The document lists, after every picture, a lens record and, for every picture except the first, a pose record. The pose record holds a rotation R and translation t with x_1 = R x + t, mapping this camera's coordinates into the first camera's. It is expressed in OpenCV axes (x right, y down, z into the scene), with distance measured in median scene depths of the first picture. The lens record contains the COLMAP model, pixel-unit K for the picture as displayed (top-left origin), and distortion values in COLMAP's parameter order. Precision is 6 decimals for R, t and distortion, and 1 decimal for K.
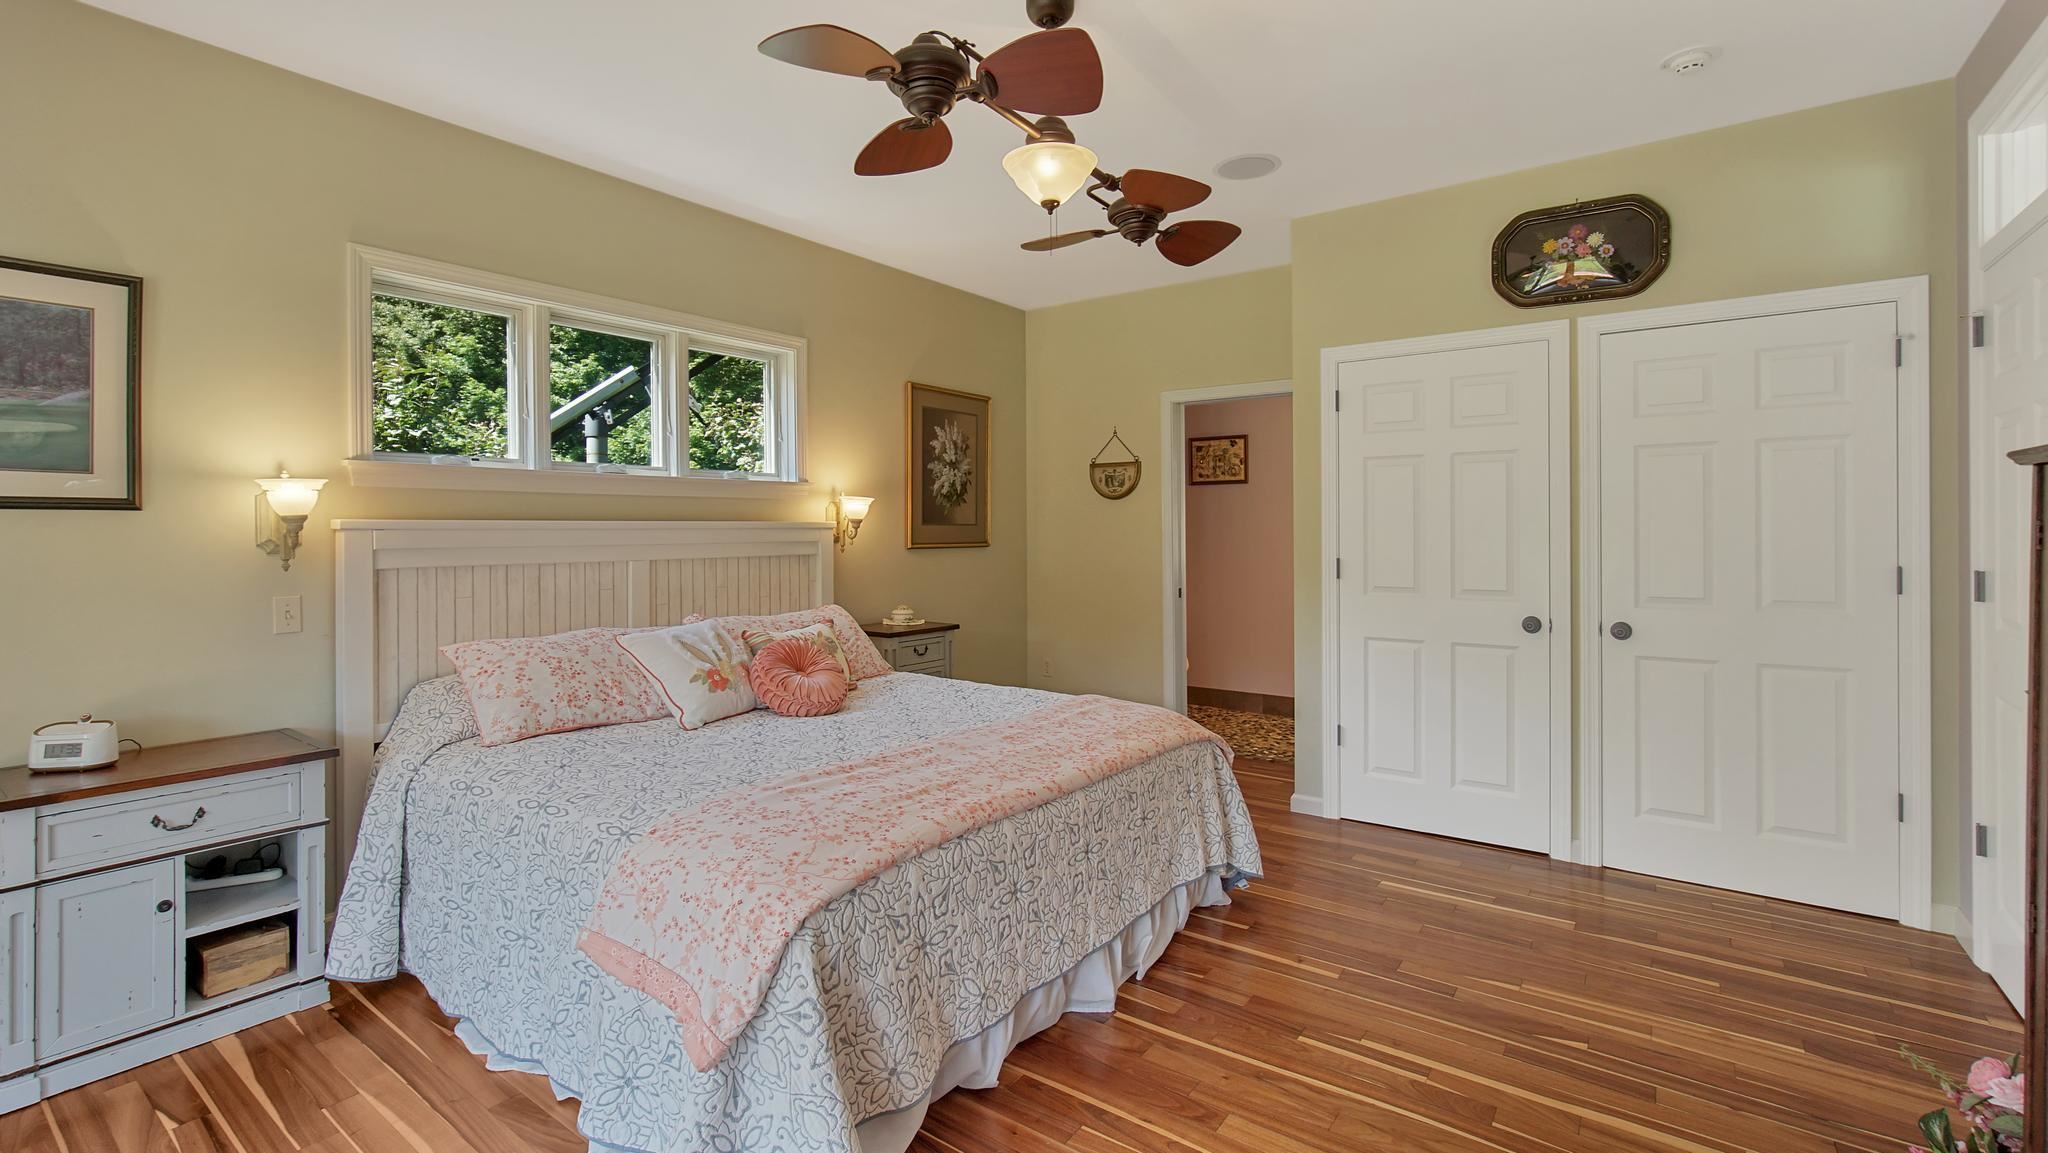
lens RADIAL K [[900.4, 0, 982.6], [0, 900.4, 528.7], [0, 0, 1]] dist [-0.018578, -0.000042]
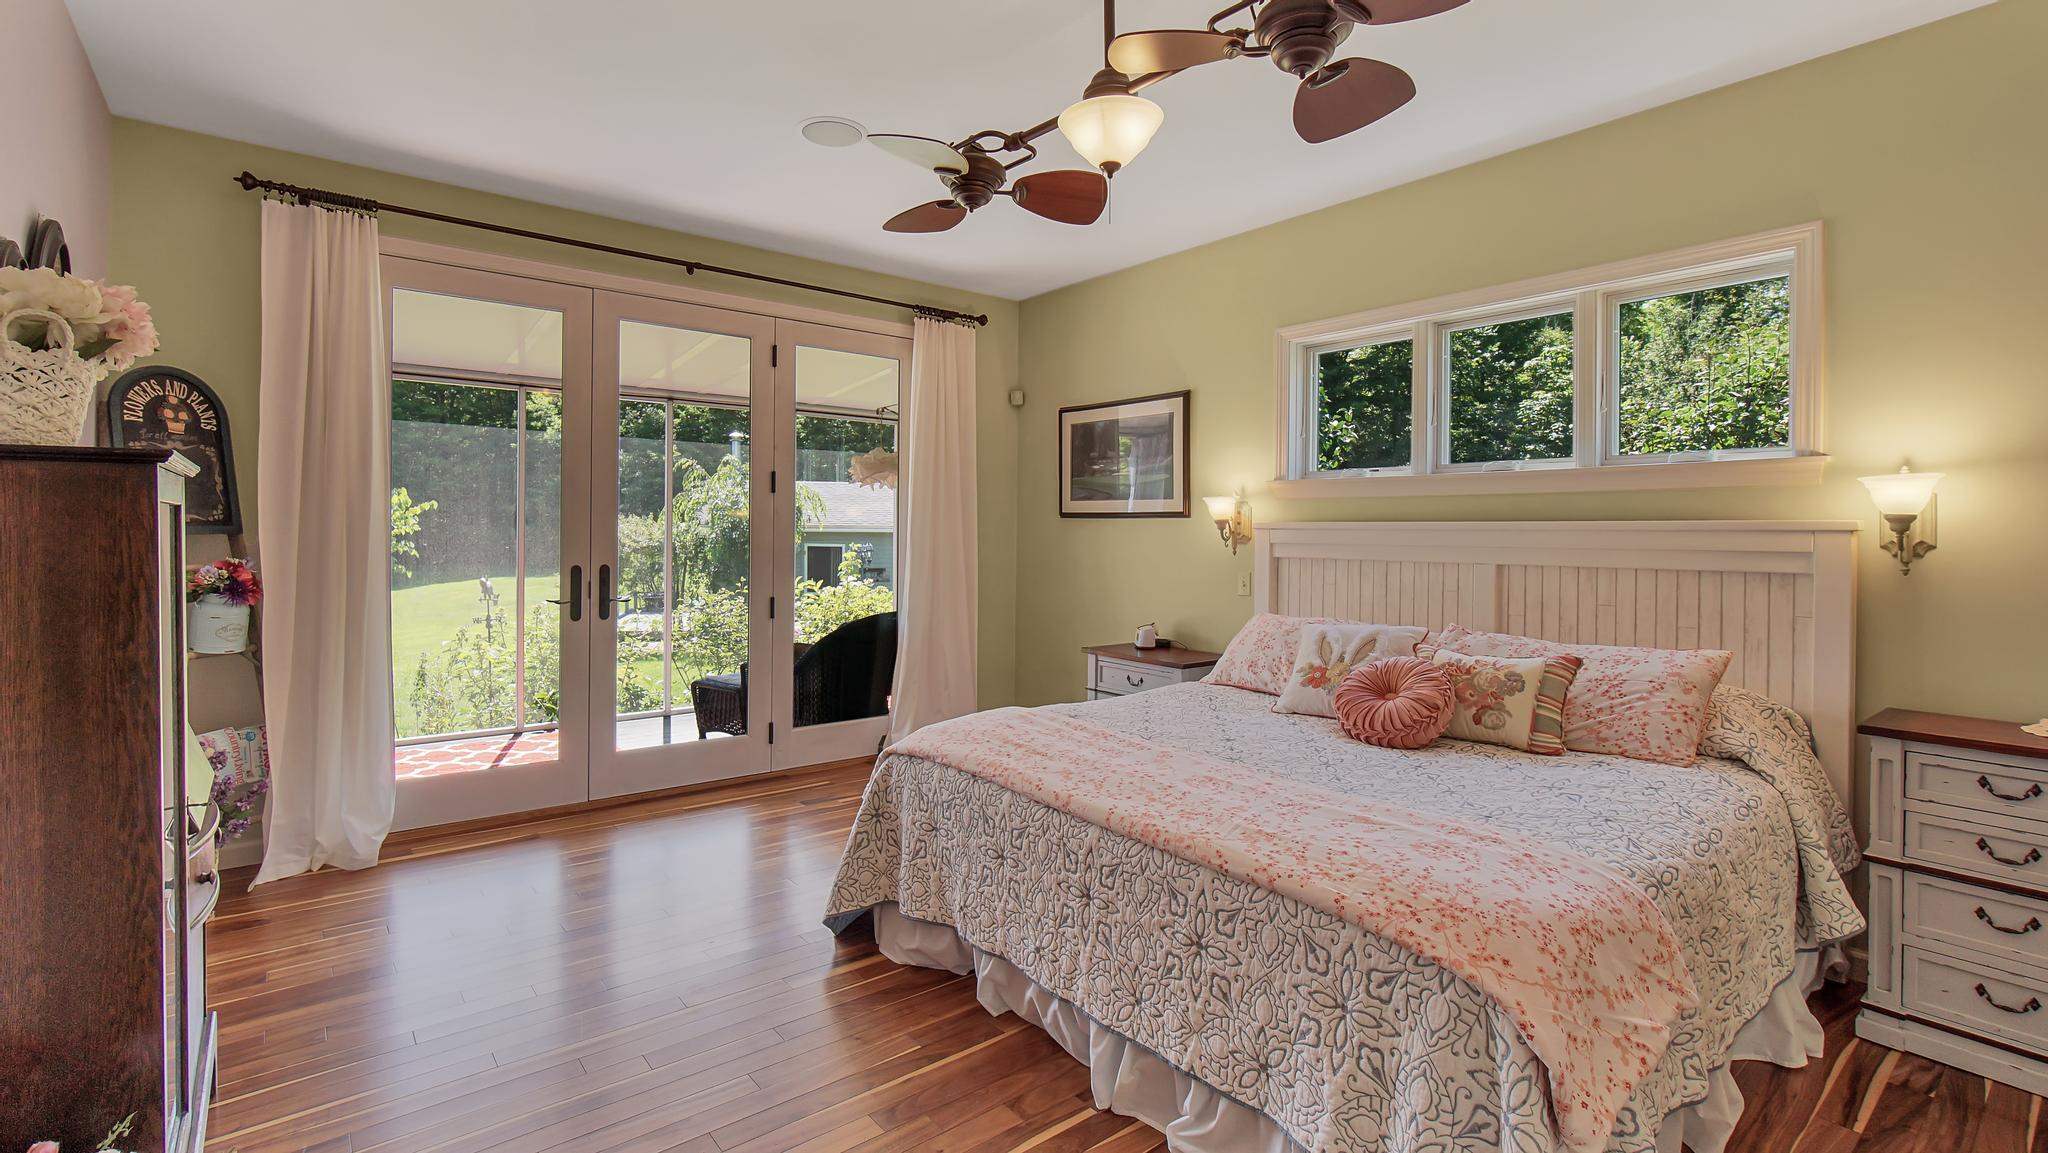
lens RADIAL K [[900.4, 0, 982.6], [0, 900.4, 528.7], [0, 0, 1]] dist [-0.018578, -0.000042]
pose [[-0.257387, 0.002930, -0.966304, 0.952564], [-0.003720, 0.999985, 0.004023, -0.004267], [0.966301, 0.004630, -0.257372, 1.078573]]
